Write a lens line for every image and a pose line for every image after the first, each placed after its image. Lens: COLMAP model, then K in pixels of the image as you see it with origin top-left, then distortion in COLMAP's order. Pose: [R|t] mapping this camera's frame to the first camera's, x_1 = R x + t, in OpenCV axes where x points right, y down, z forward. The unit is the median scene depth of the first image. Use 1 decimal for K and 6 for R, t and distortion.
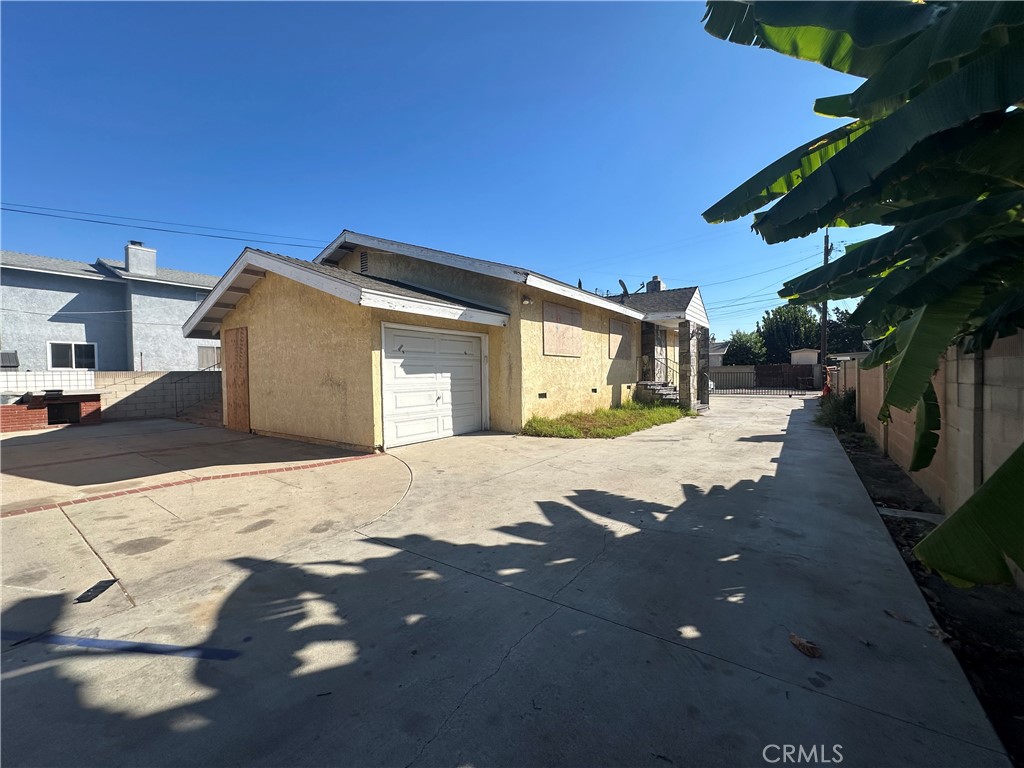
lens RADIAL K [[412.8, 0, 514.1], [0, 412.8, 385.9], [0, 0, 1]] dist [-0.000996, -0.000046]
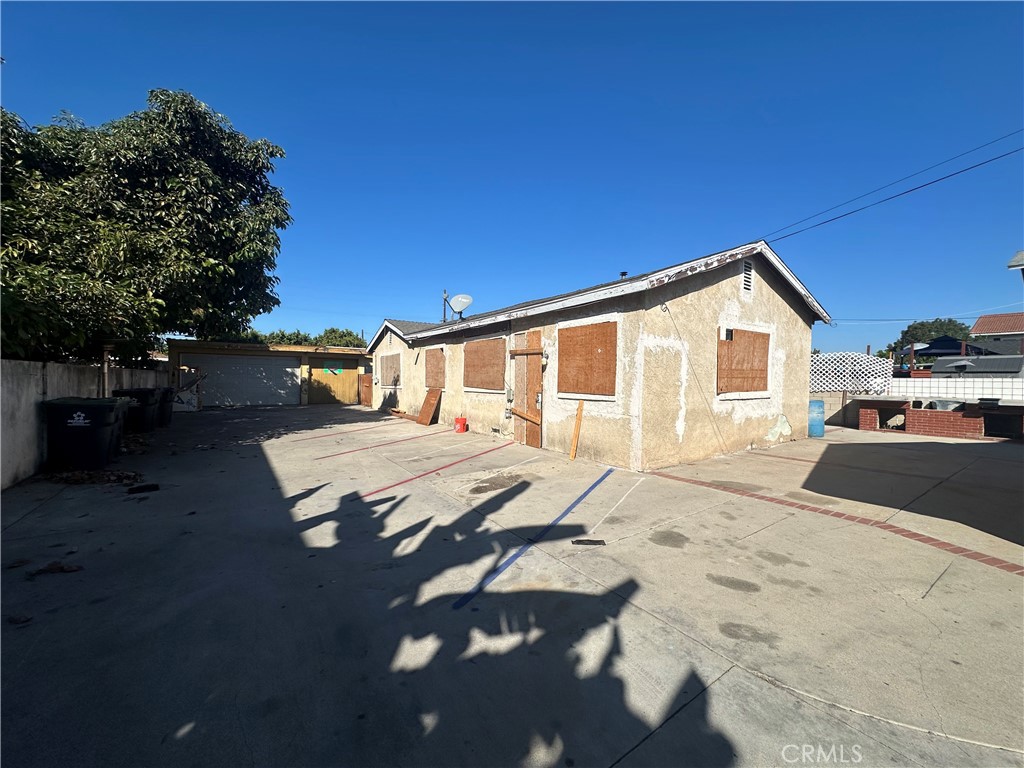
lens RADIAL K [[412.8, 0, 514.4], [0, 412.8, 381.3], [0, 0, 1]] dist [-0.000996, -0.000046]
pose [[-0.345910, 0.019251, -0.938070, 0.262048], [-0.036458, 0.998759, 0.033940, -0.056914], [0.937559, 0.045940, -0.344779, 0.912240]]
